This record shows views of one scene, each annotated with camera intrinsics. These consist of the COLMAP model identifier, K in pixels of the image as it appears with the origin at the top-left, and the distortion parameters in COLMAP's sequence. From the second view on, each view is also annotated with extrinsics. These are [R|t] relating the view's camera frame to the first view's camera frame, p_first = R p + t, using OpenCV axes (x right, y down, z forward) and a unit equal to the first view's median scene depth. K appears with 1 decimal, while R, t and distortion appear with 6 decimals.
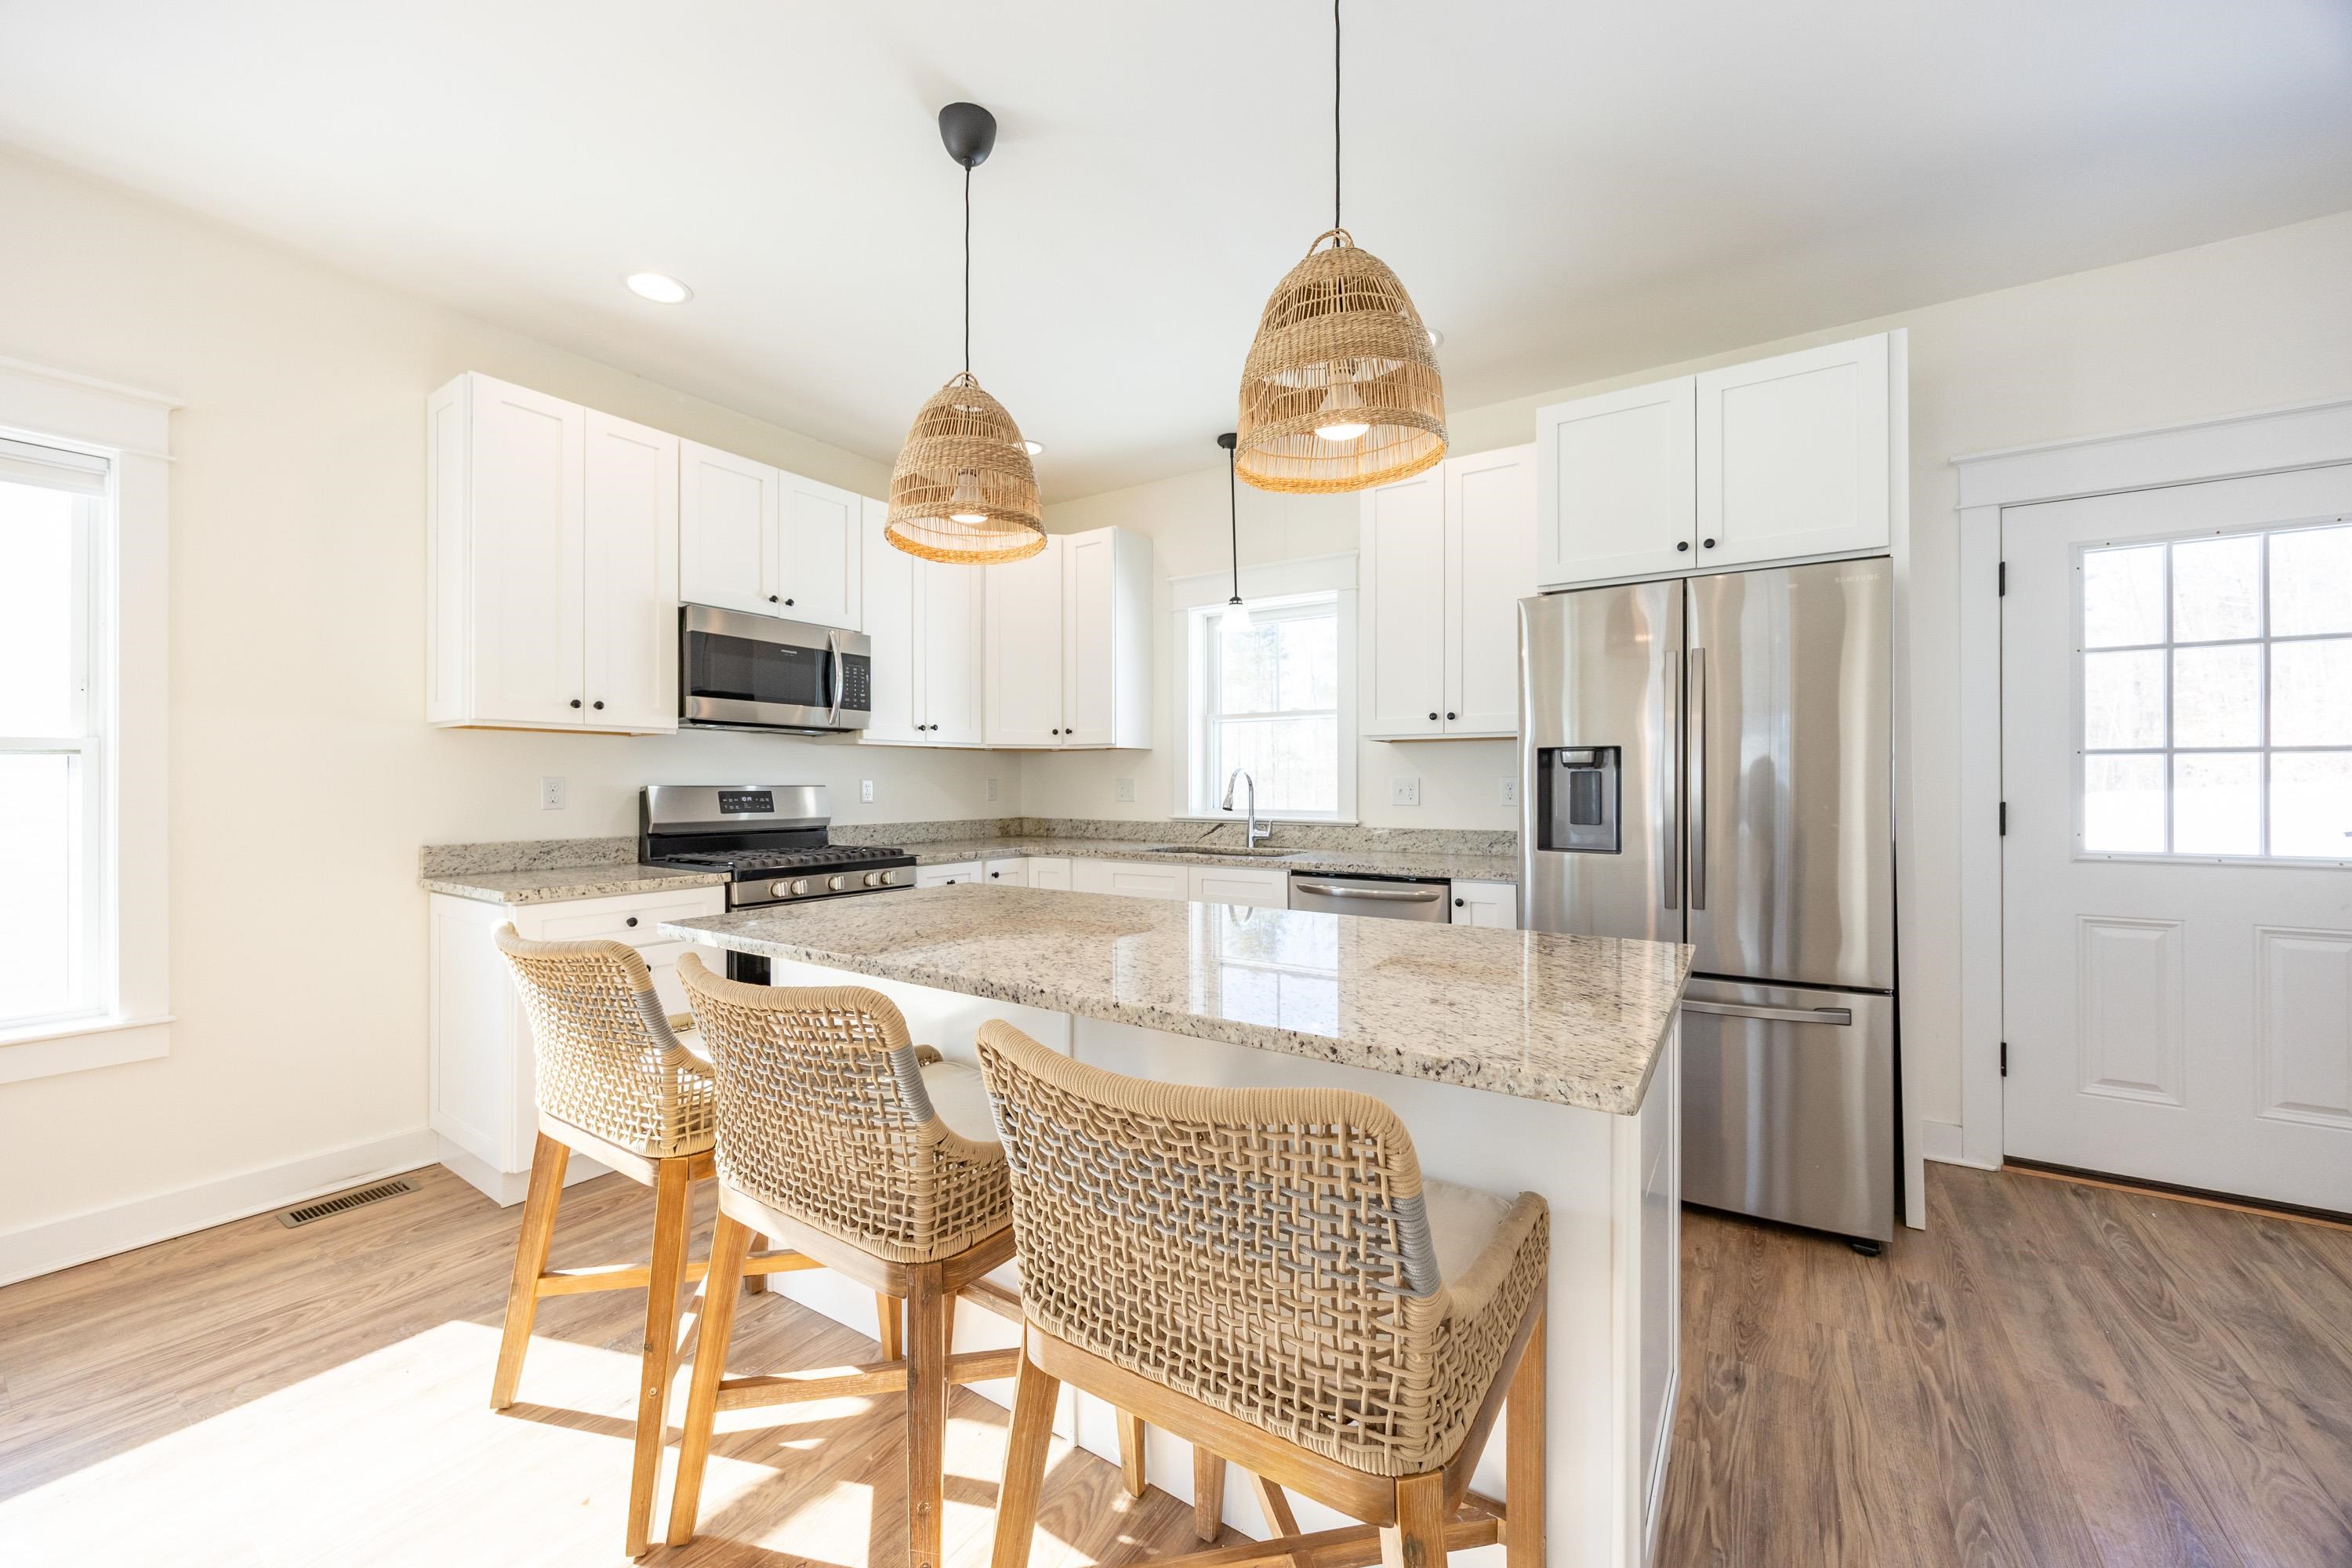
lens RADIAL K [[934.2, 0, 1184.3], [0, 934.2, 777.3], [0, 0, 1]] dist [-0.000489, 0.000041]
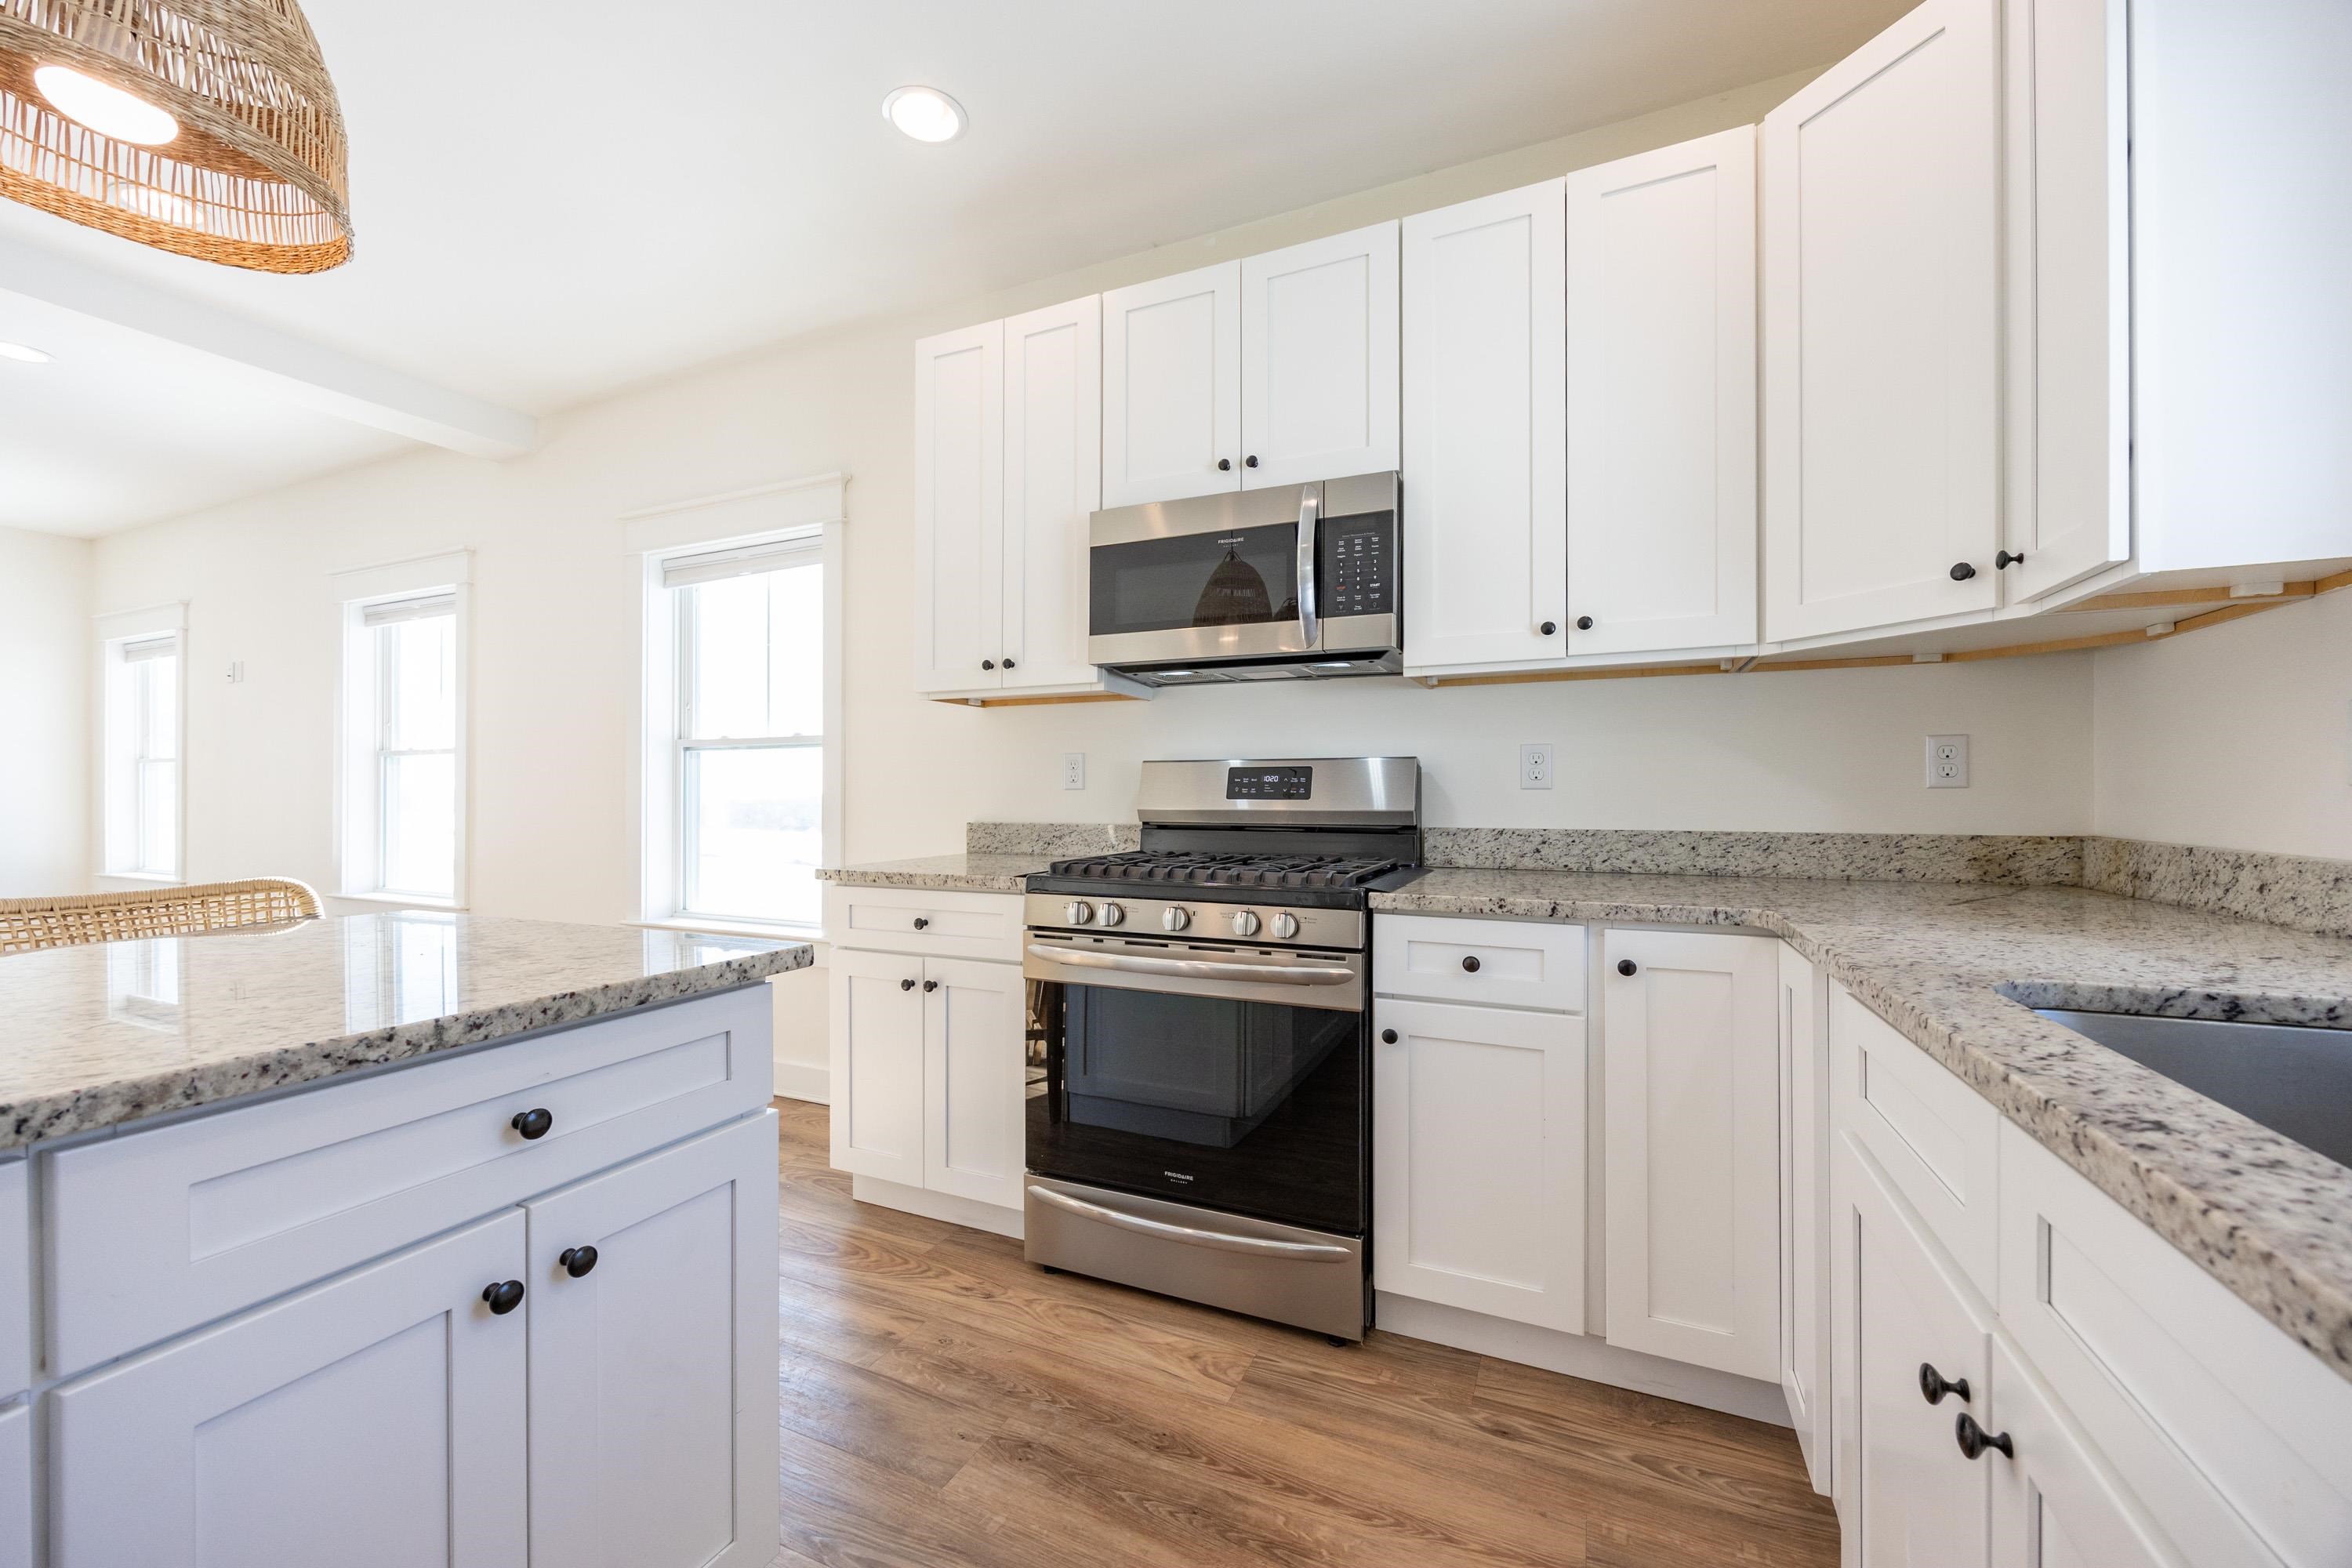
lens RADIAL K [[914.8, 0, 1174.3], [0, 914.8, 796.5], [0, 0, 1]] dist [0.000517, 0.000122]
pose [[0.130893, 0.004505, -0.991386, 0.169880], [0.008843, 0.999945, 0.005711, 0.031014], [0.991357, -0.009515, 0.130846, 0.827641]]
